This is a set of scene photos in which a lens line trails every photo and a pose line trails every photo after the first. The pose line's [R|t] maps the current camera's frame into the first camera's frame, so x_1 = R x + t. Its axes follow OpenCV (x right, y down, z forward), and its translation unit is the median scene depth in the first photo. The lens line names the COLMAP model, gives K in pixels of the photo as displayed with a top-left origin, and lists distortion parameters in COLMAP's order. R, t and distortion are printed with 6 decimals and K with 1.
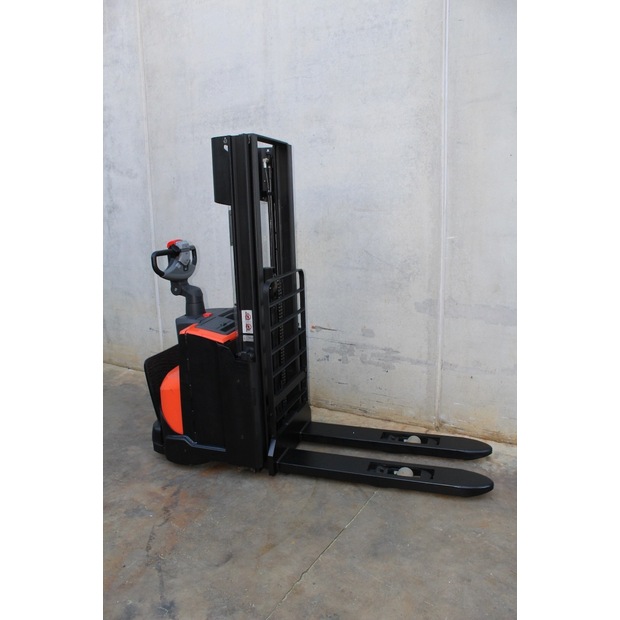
lens RADIAL K [[511.9, 0, 307.2], [0, 511.9, 314.4], [0, 0, 1]] dist [-0.165192, 0.144780]
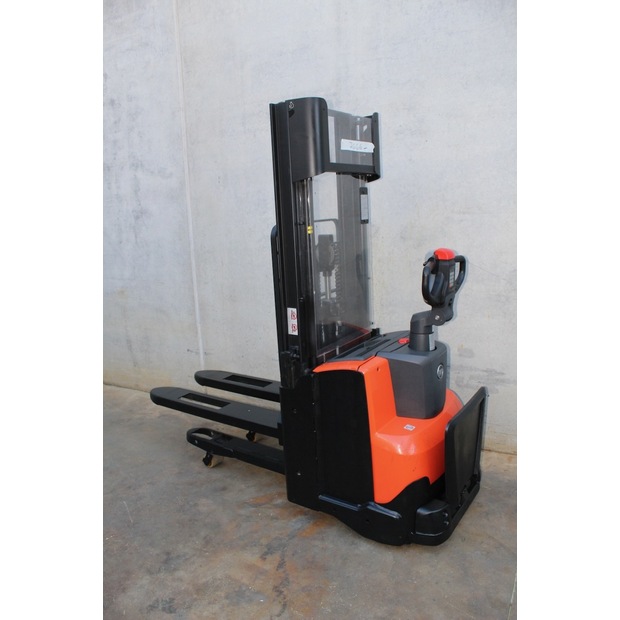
lens RADIAL K [[511.9, 0, 308.4], [0, 511.9, 315.2], [0, 0, 1]] dist [-0.165192, 0.144780]
pose [[0.998500, -0.026604, 0.047852, -0.199823], [0.026703, 0.999642, -0.001423, -0.035642], [-0.047797, 0.002698, 0.998853, 0.155182]]
